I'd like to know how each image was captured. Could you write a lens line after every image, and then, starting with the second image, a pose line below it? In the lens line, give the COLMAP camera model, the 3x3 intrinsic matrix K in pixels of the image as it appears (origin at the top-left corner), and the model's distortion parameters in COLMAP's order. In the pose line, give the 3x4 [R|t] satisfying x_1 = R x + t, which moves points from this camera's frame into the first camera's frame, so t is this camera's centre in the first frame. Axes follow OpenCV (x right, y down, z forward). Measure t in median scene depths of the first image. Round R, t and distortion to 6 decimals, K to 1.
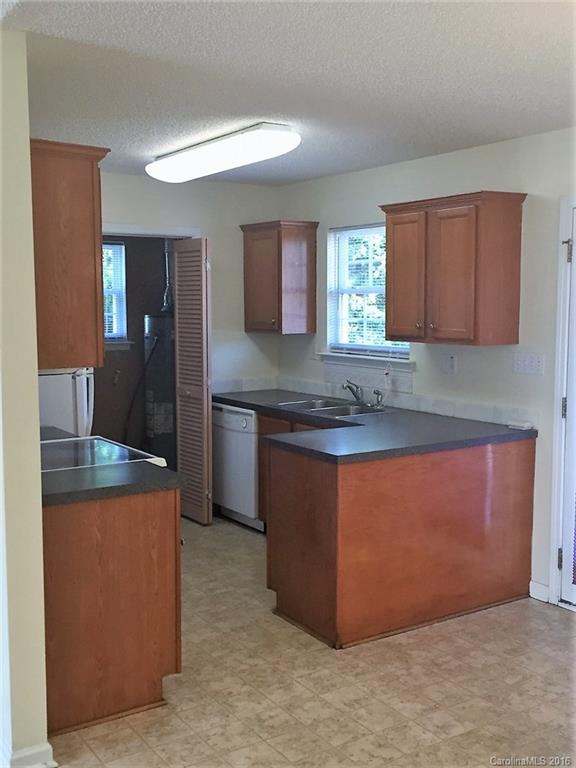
lens RADIAL K [[878.0, 0, 288.0], [0, 878.0, 384.0], [0, 0, 1]] dist [0.012850, -0.001939]
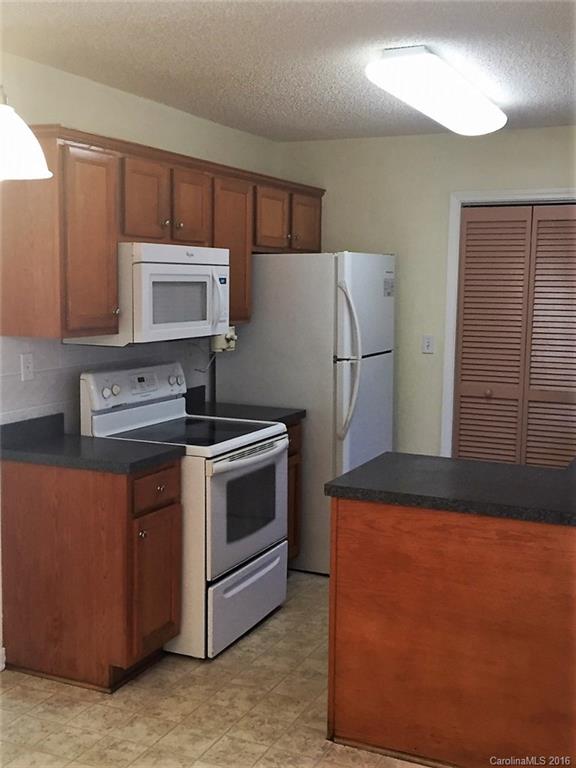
lens RADIAL K [[878.0, 0, 288.0], [0, 878.0, 384.0], [0, 0, 1]] dist [0.012850, -0.001939]
pose [[0.519652, 0.092303, -0.849377, 0.691842], [-0.102547, 0.993699, 0.045248, -0.036320], [0.848202, 0.063588, 0.525843, 0.579833]]
